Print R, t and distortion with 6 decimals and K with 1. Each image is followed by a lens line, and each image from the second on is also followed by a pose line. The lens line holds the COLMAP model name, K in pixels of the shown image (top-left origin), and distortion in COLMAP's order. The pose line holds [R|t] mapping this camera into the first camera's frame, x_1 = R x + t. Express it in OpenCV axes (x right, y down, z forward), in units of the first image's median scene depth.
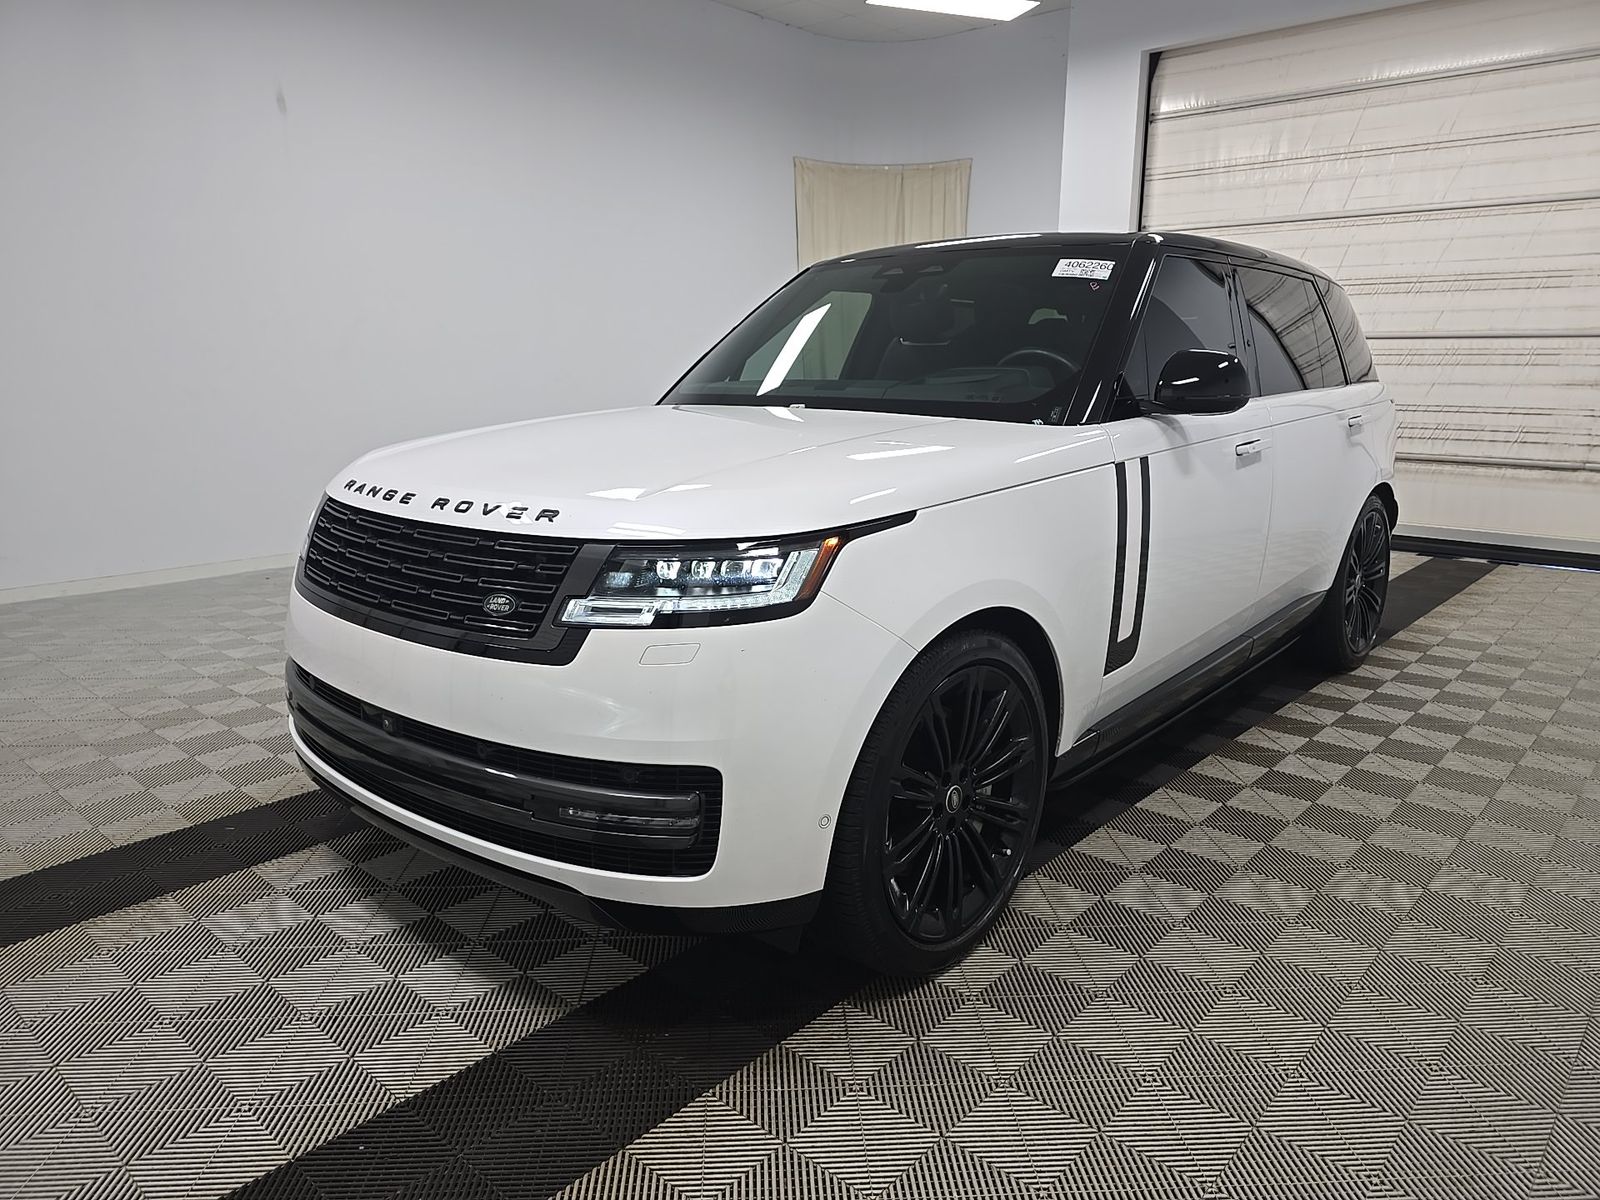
lens RADIAL K [[1087.9, 0, 807.0], [0, 1087.9, 603.8], [0, 0, 1]] dist [0.045672, -0.036969]
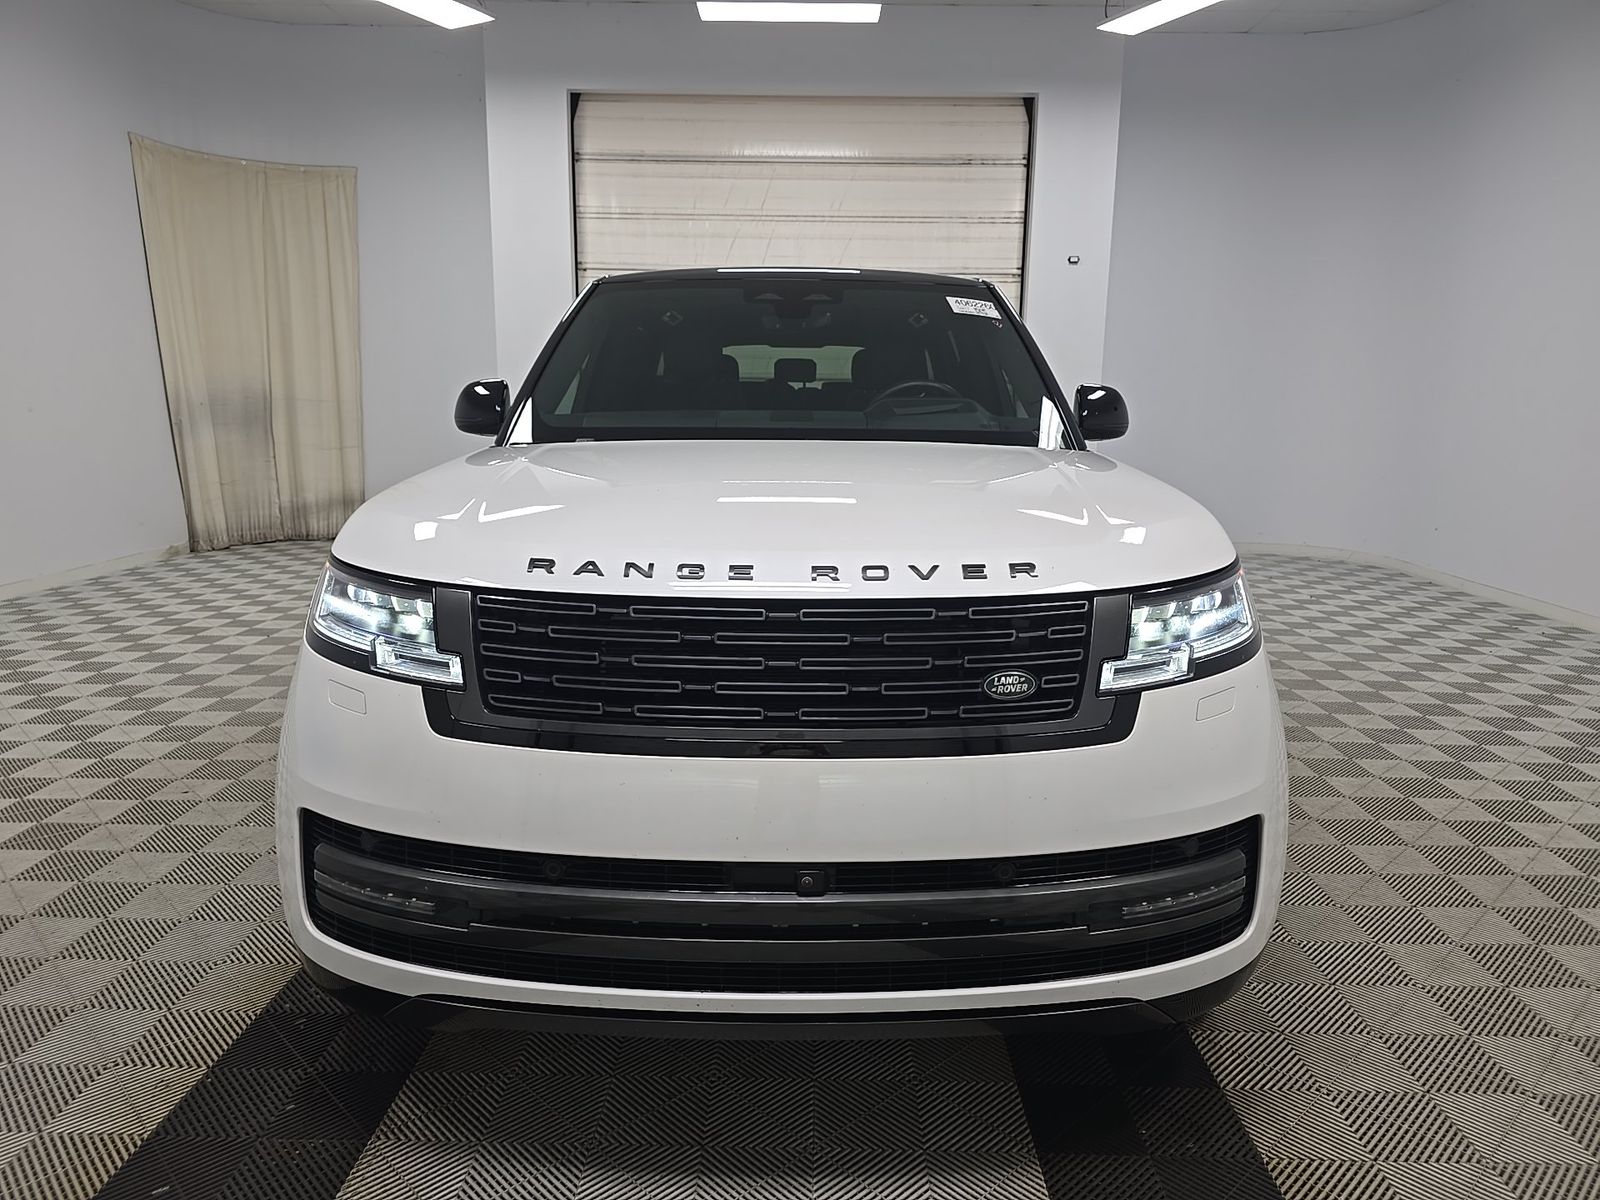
lens RADIAL K [[1087.9, 0, 807.0], [0, 1087.9, 603.8], [0, 0, 1]] dist [0.045672, -0.036969]
pose [[0.757923, -0.113543, 0.642387, -0.280694], [0.132777, 0.990973, 0.018498, -0.028991], [-0.638688, 0.071274, 0.766157, 0.147427]]
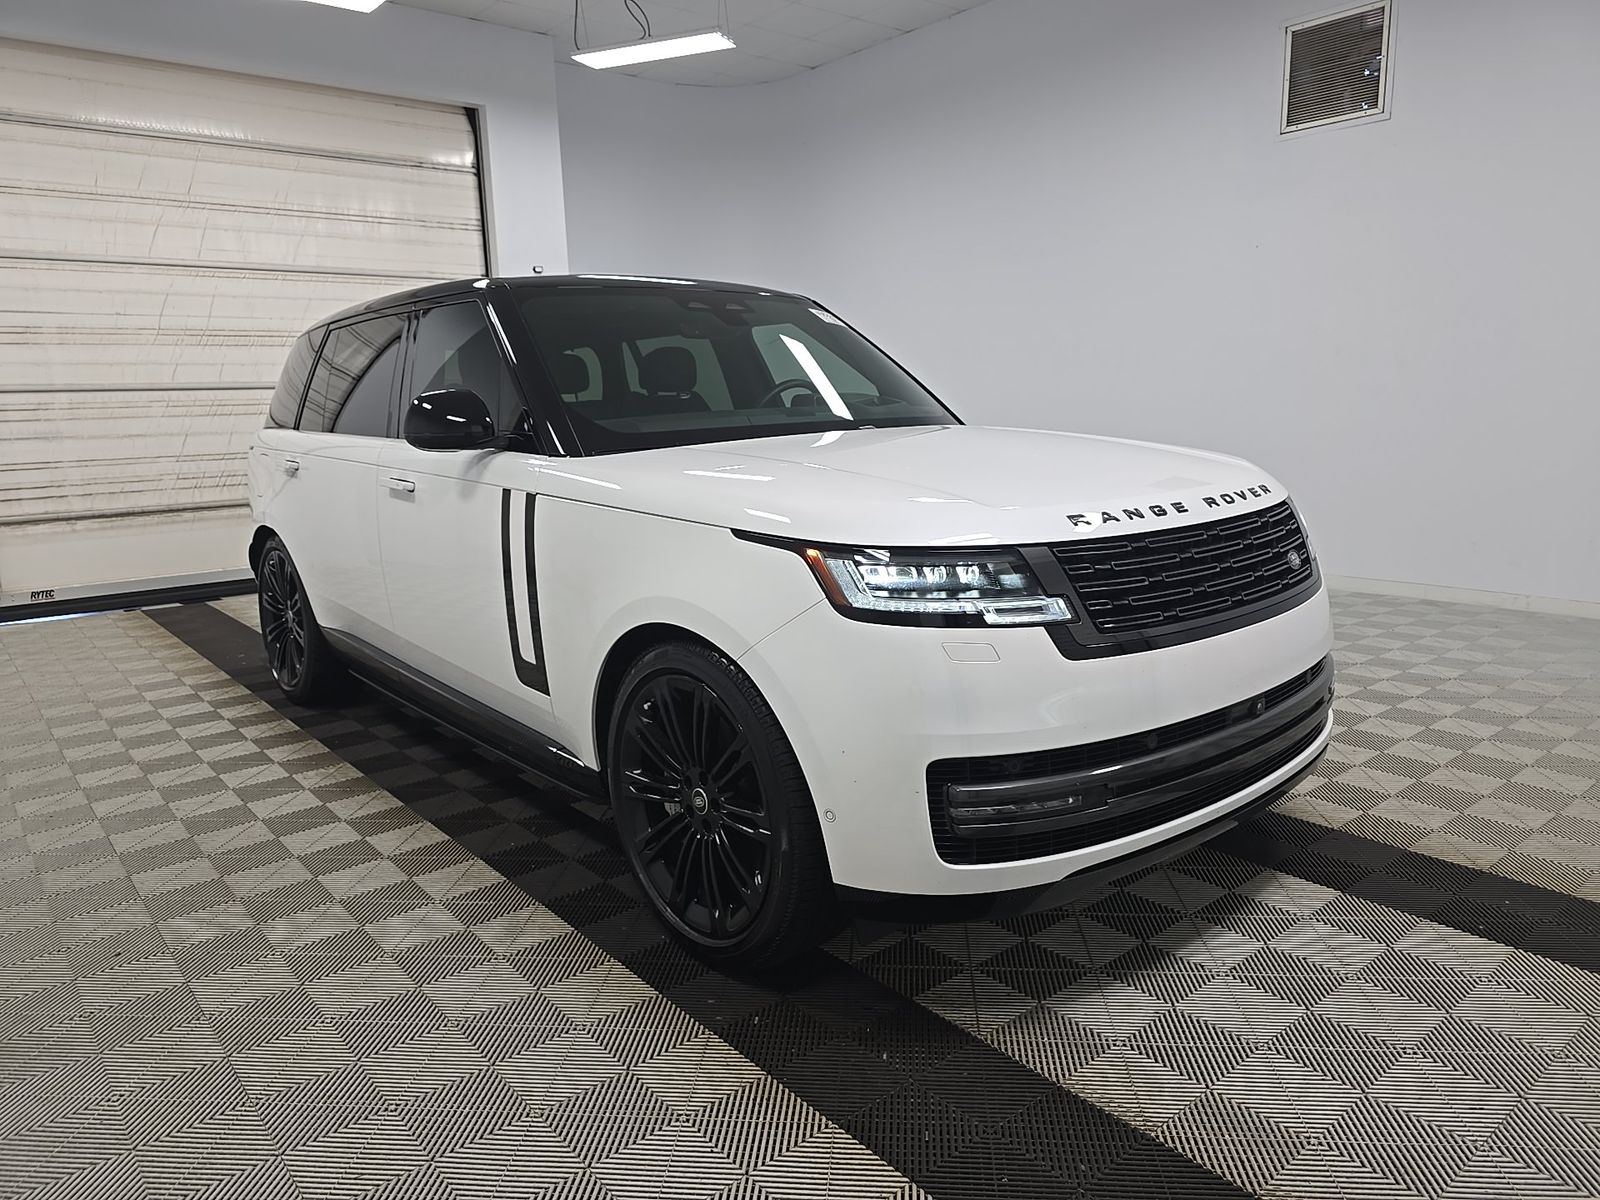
lens RADIAL K [[1087.9, 0, 807.0], [0, 1087.9, 603.8], [0, 0, 1]] dist [0.045672, -0.036969]
pose [[0.151343, -0.189591, 0.970129, -0.505164], [0.246062, 0.957766, 0.148789, -0.088088], [-0.957366, 0.216193, 0.191602, 0.412660]]
